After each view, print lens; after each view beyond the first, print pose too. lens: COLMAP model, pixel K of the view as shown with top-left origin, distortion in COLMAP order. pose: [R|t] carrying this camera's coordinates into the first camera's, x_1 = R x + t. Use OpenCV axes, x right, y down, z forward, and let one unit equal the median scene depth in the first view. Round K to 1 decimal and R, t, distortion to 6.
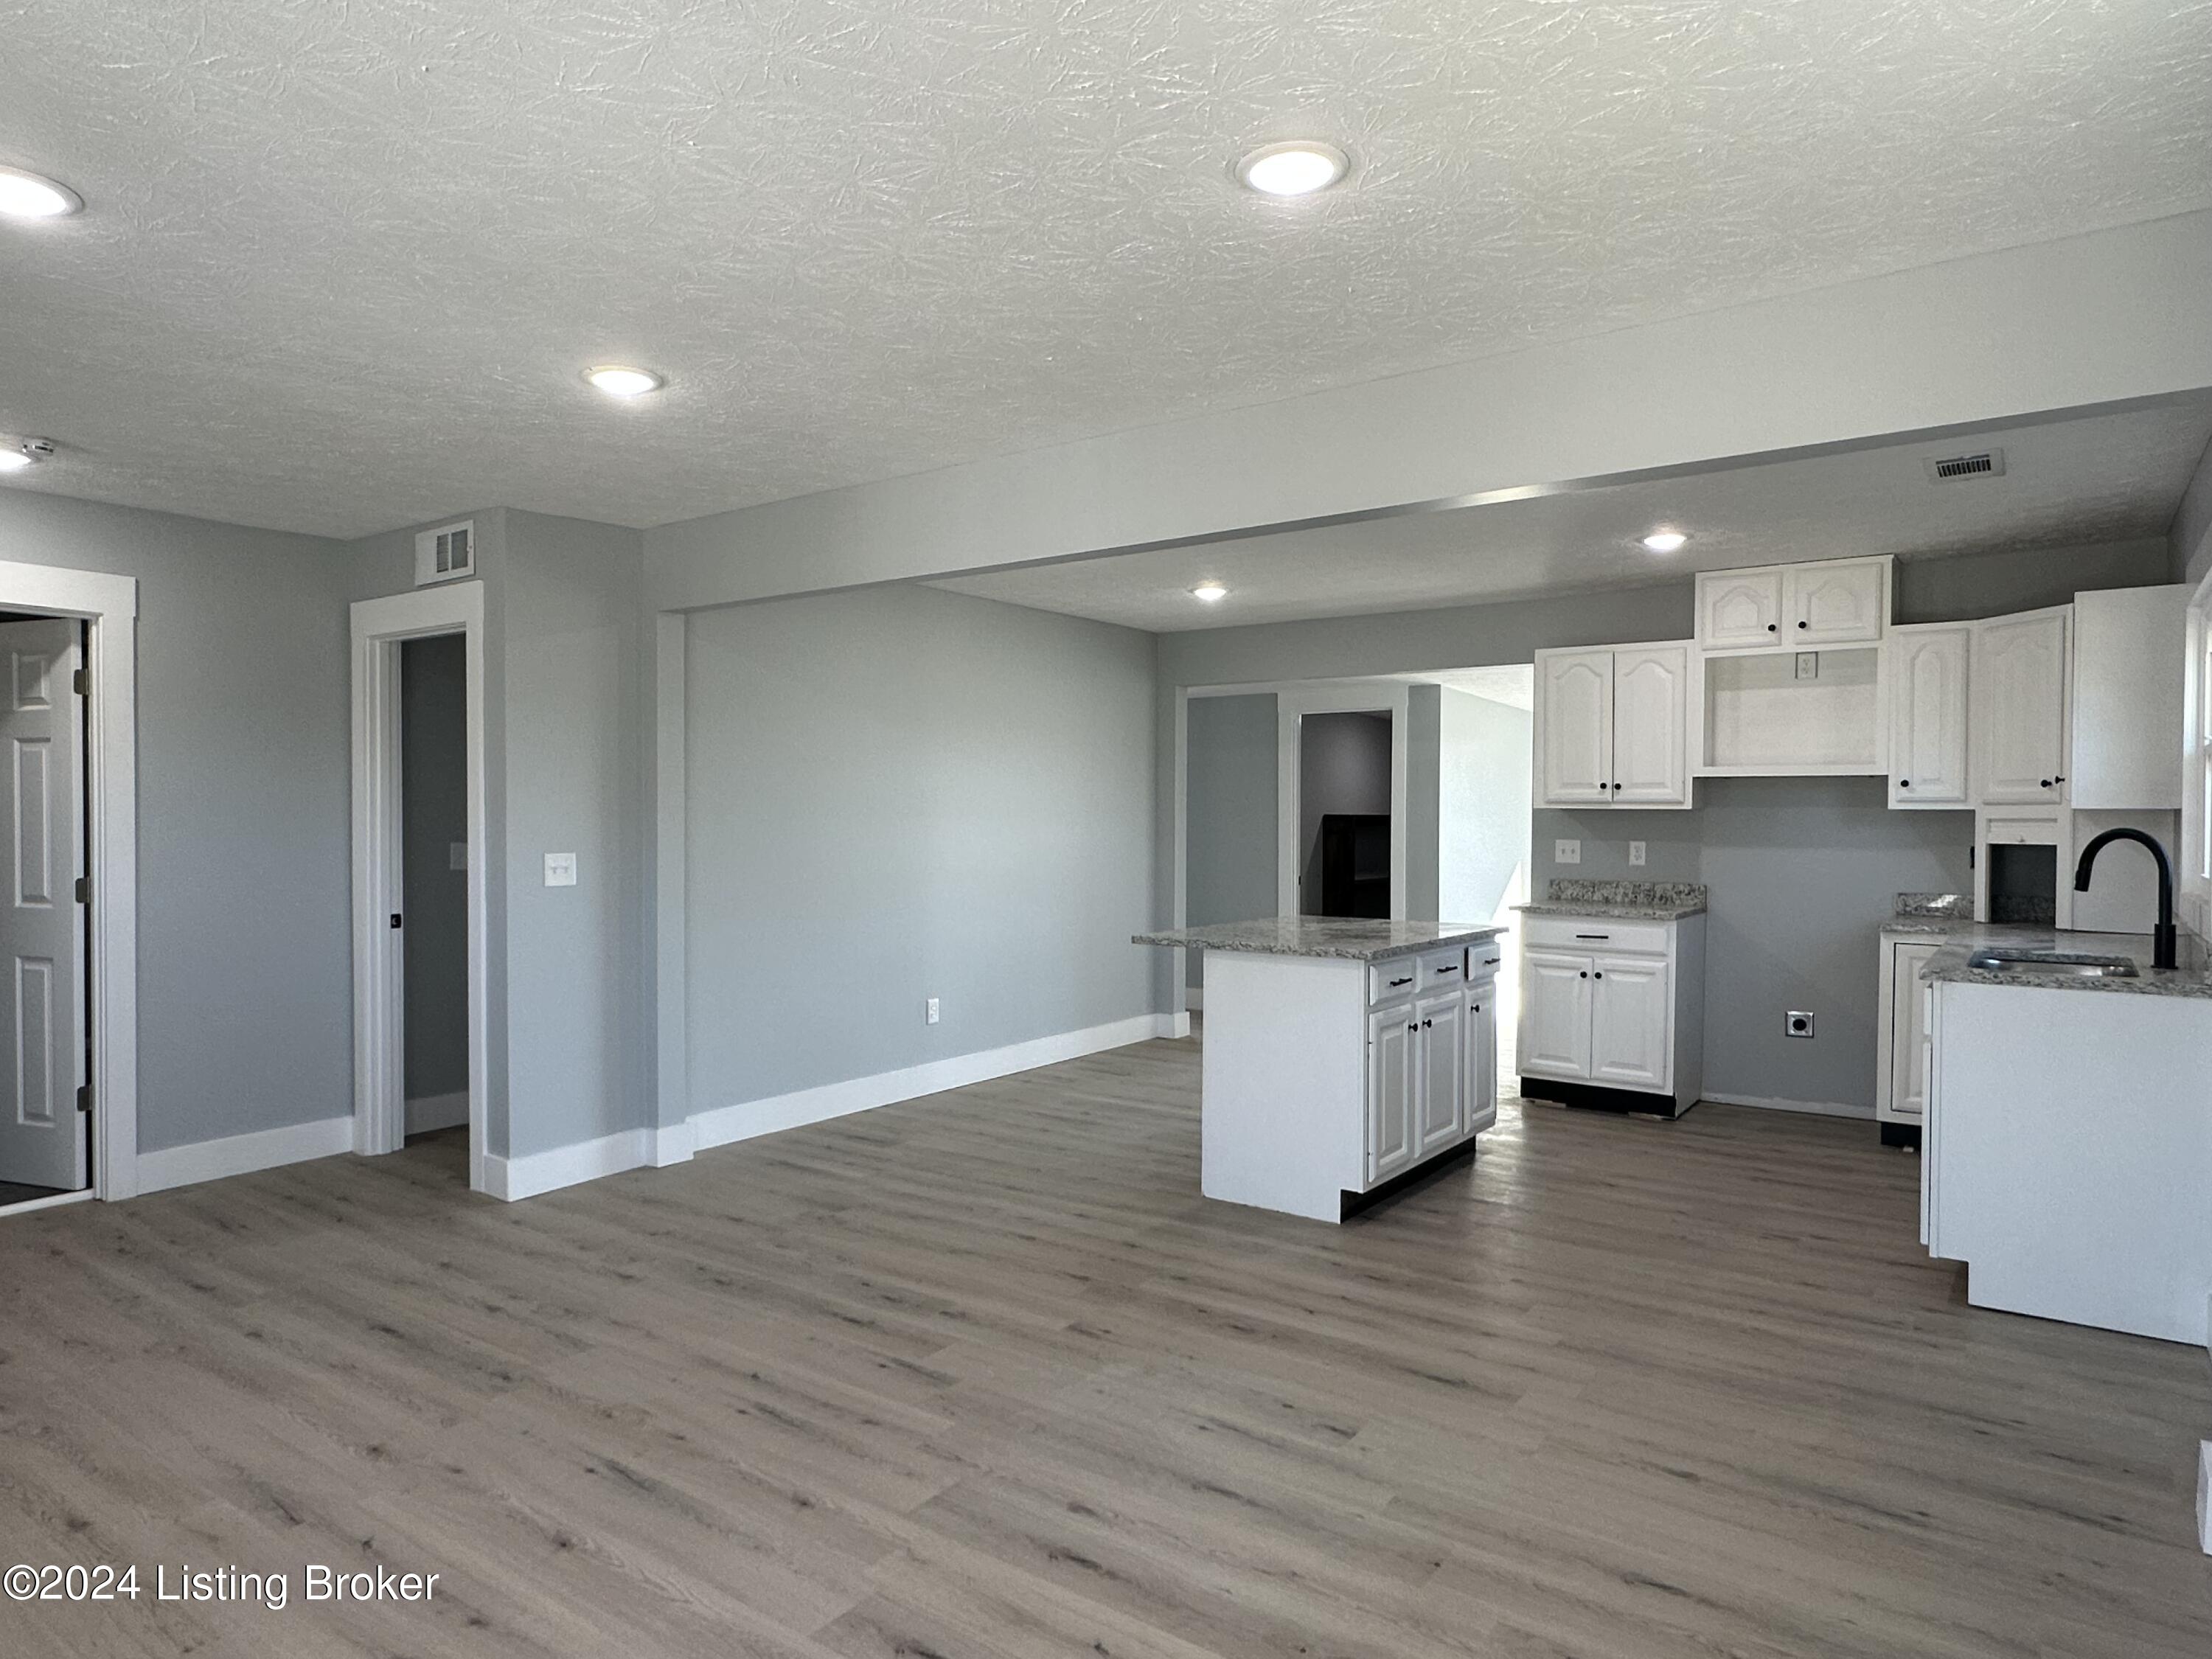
lens RADIAL K [[1340.1, 0, 1104.8], [0, 1340.1, 837.4], [0, 0, 1]] dist [-0.000893, 0.003909]
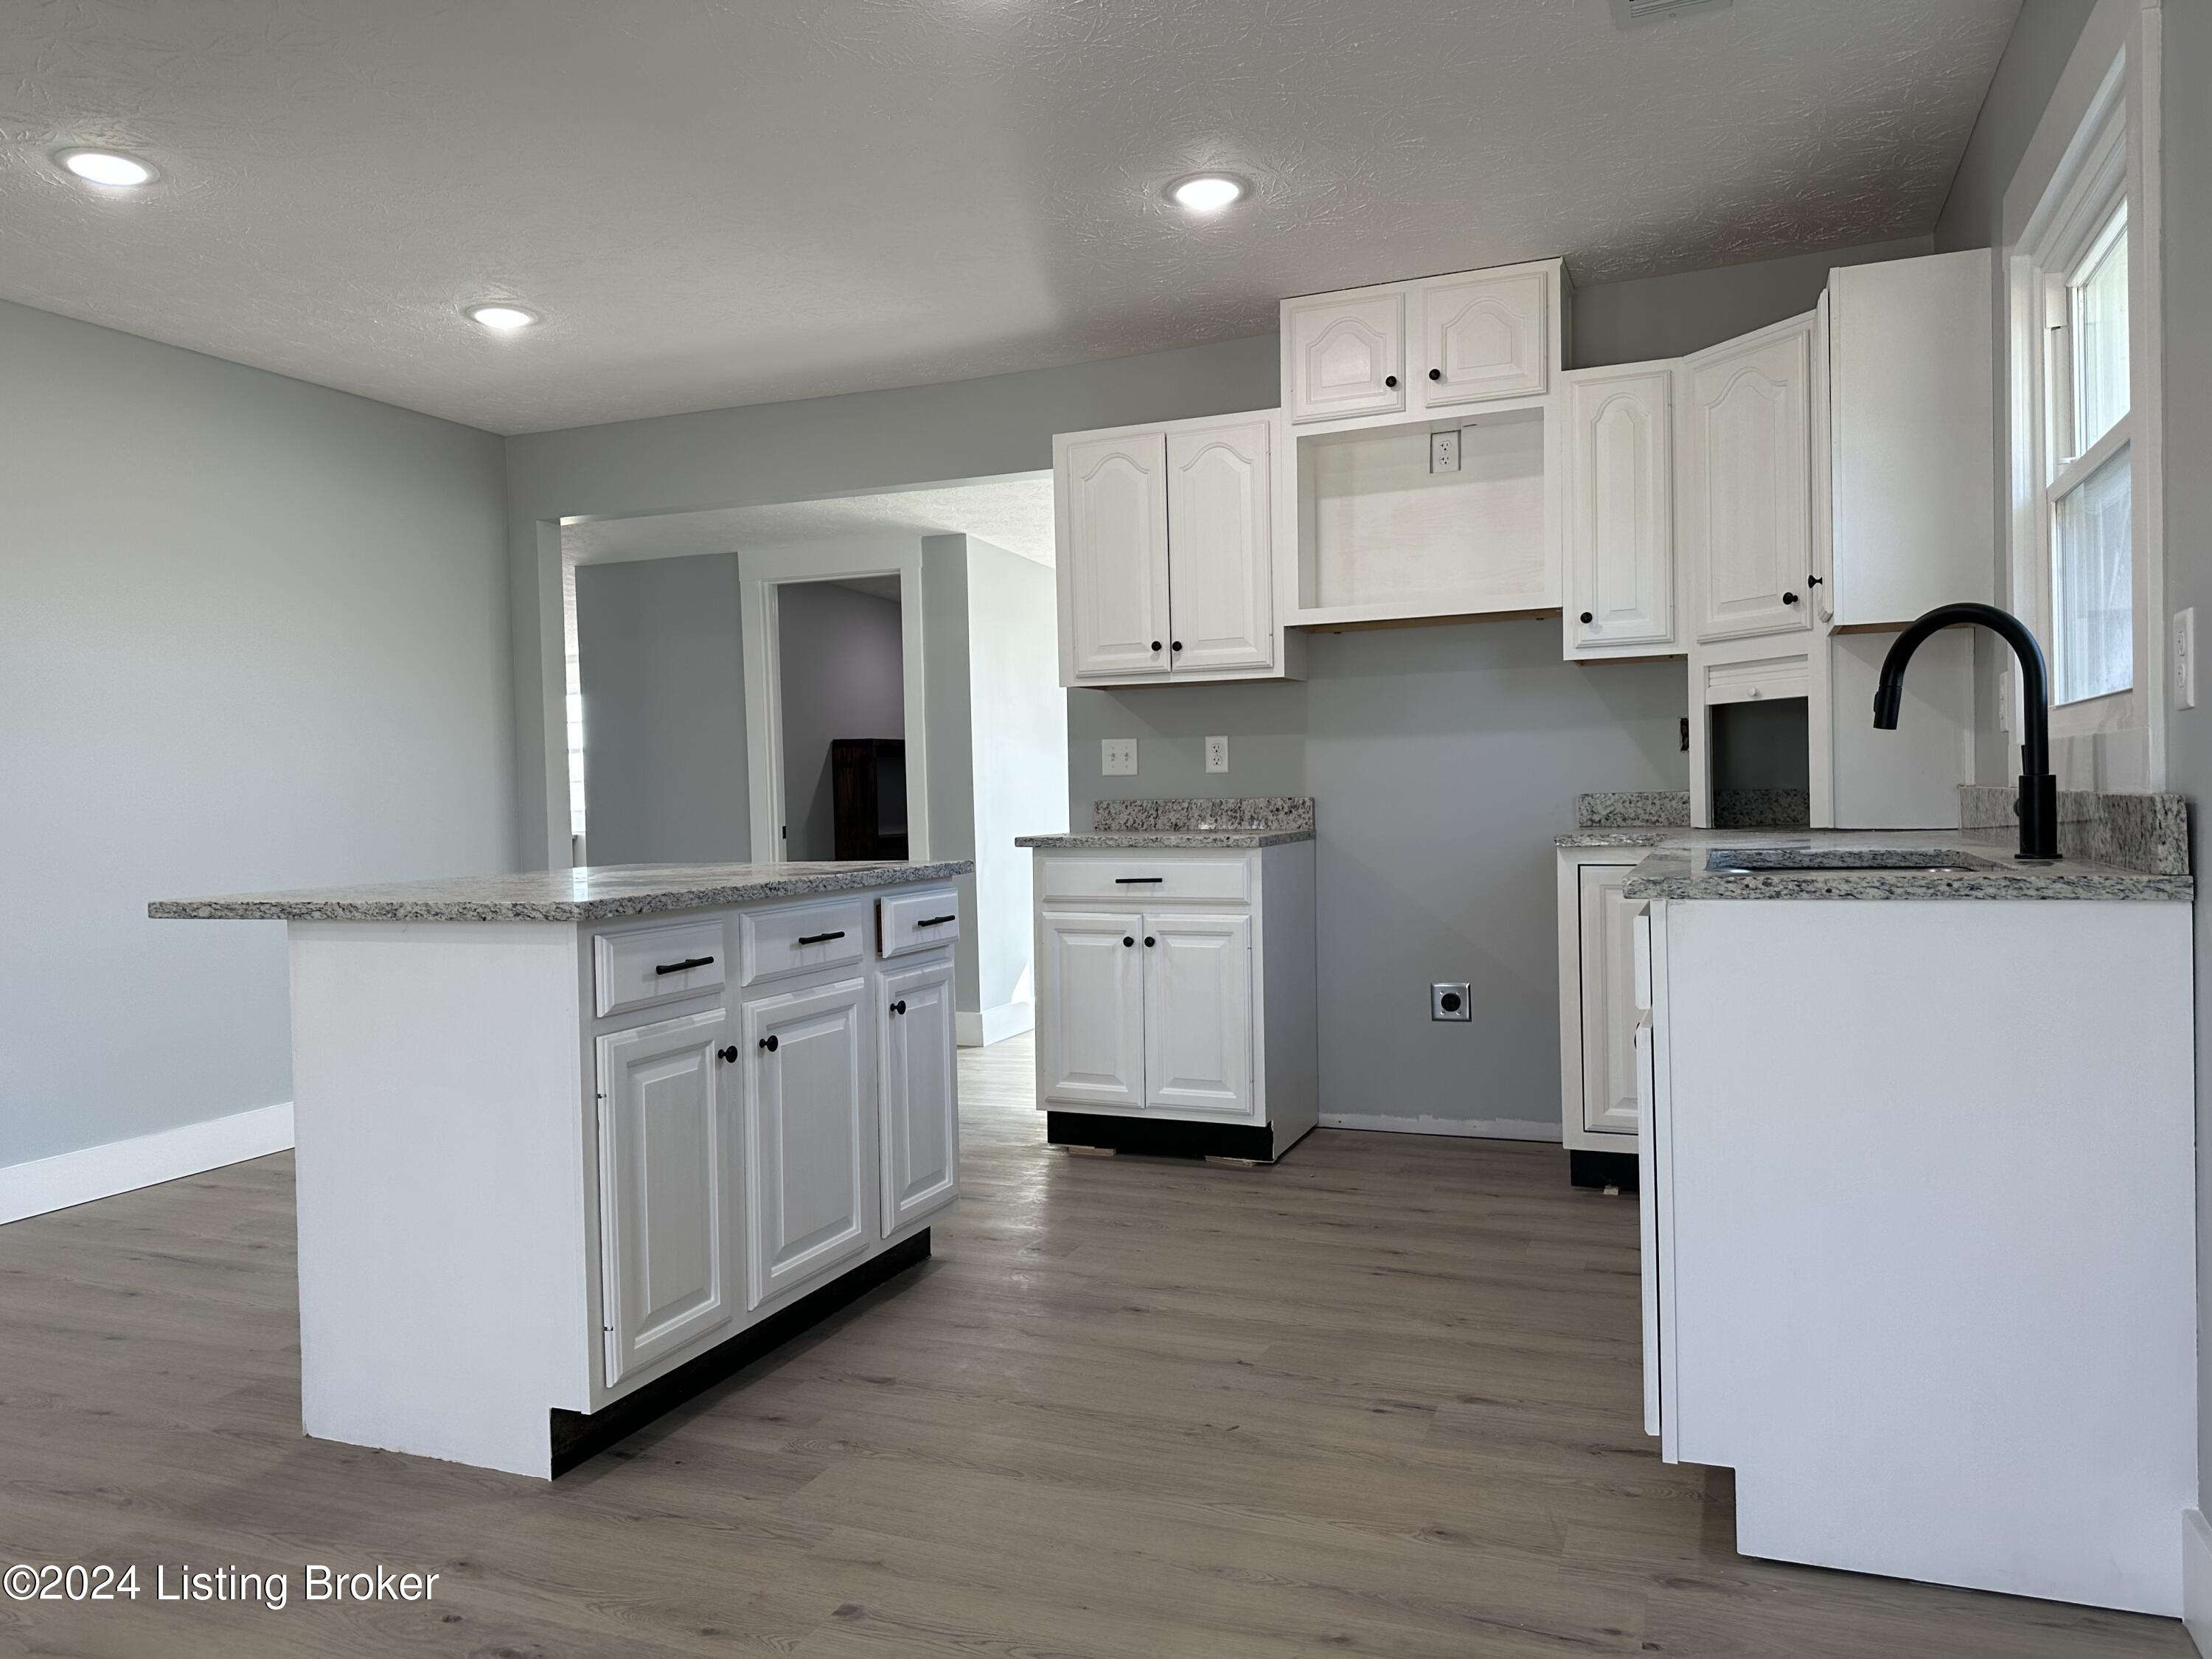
lens RADIAL K [[1526.9, 0, 1106.0], [0, 1526.9, 829.5], [0, 0, 1]] dist [0.134607, -0.208283]
pose [[0.971791, -0.033121, 0.233505, 0.199341], [0.032134, 0.999451, 0.008030, 0.047990], [-0.233643, -0.000300, 0.972322, 0.337391]]
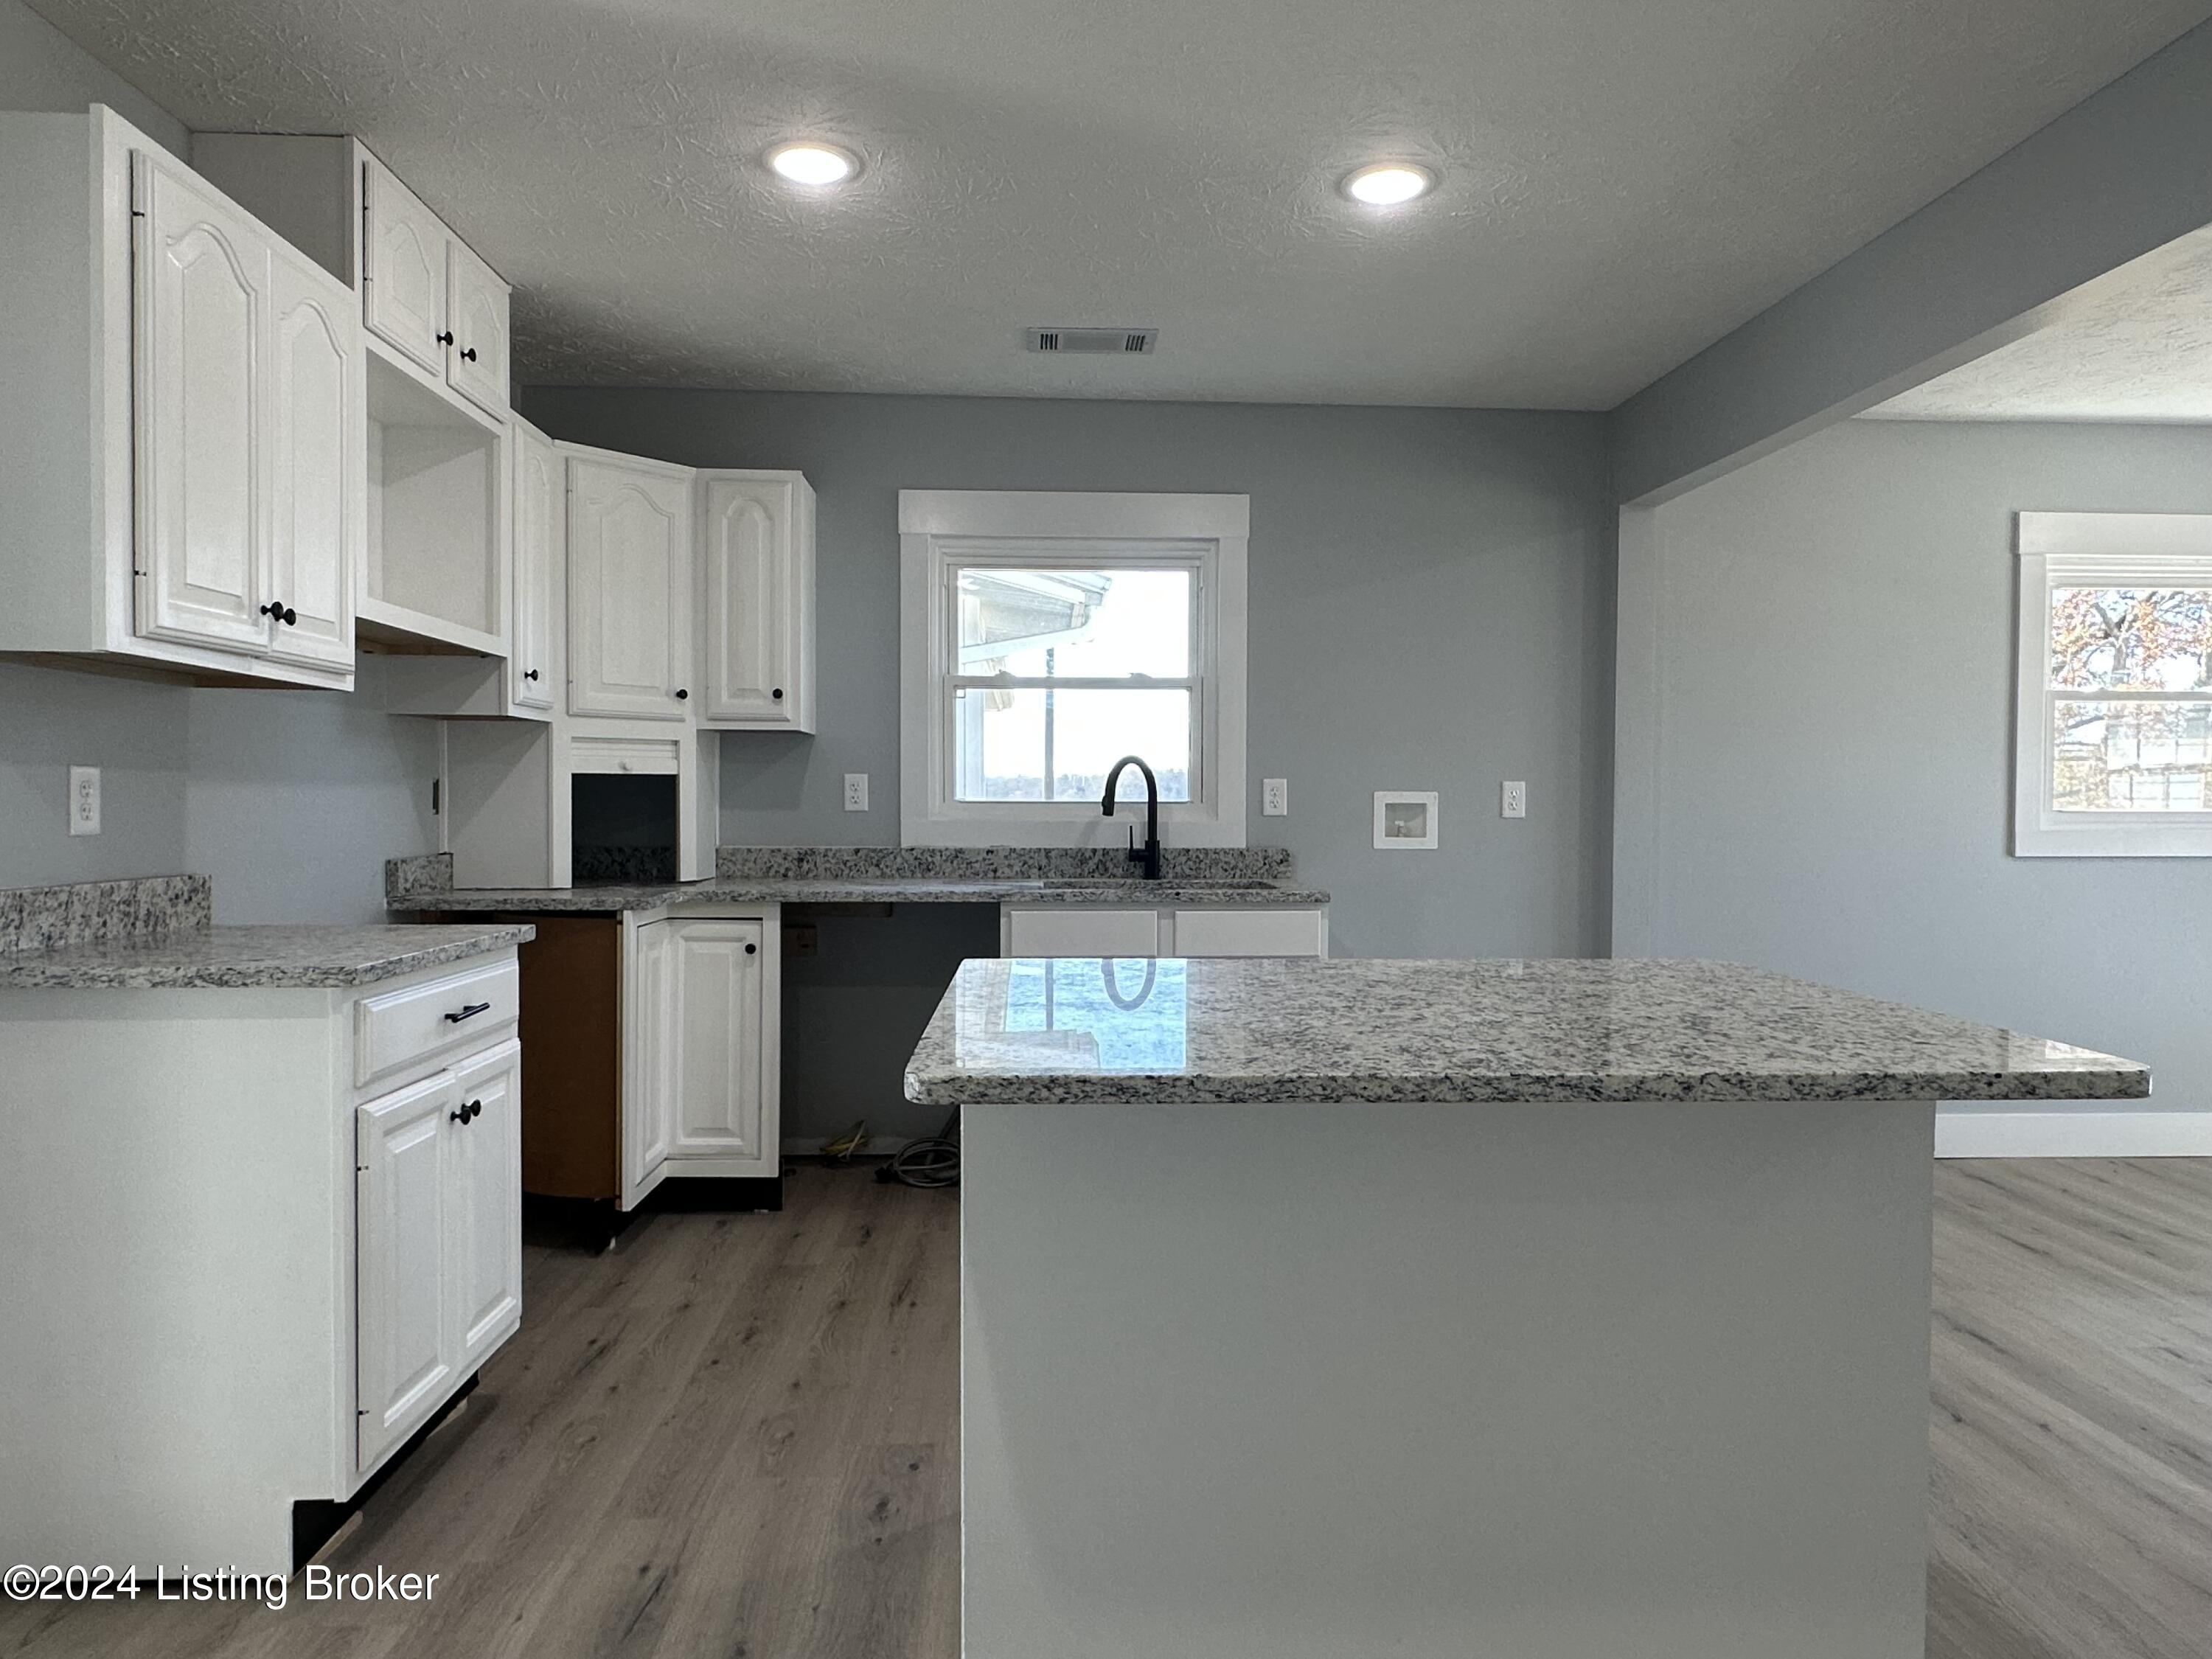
lens RADIAL K [[1340.1, 0, 1104.8], [0, 1340.1, 837.4], [0, 0, 1]] dist [-0.000893, 0.003909]
pose [[-0.617767, -0.028896, 0.785830, -0.052100], [0.006821, 0.999090, 0.042100, 0.010134], [-0.786332, 0.031368, -0.617008, 1.185579]]
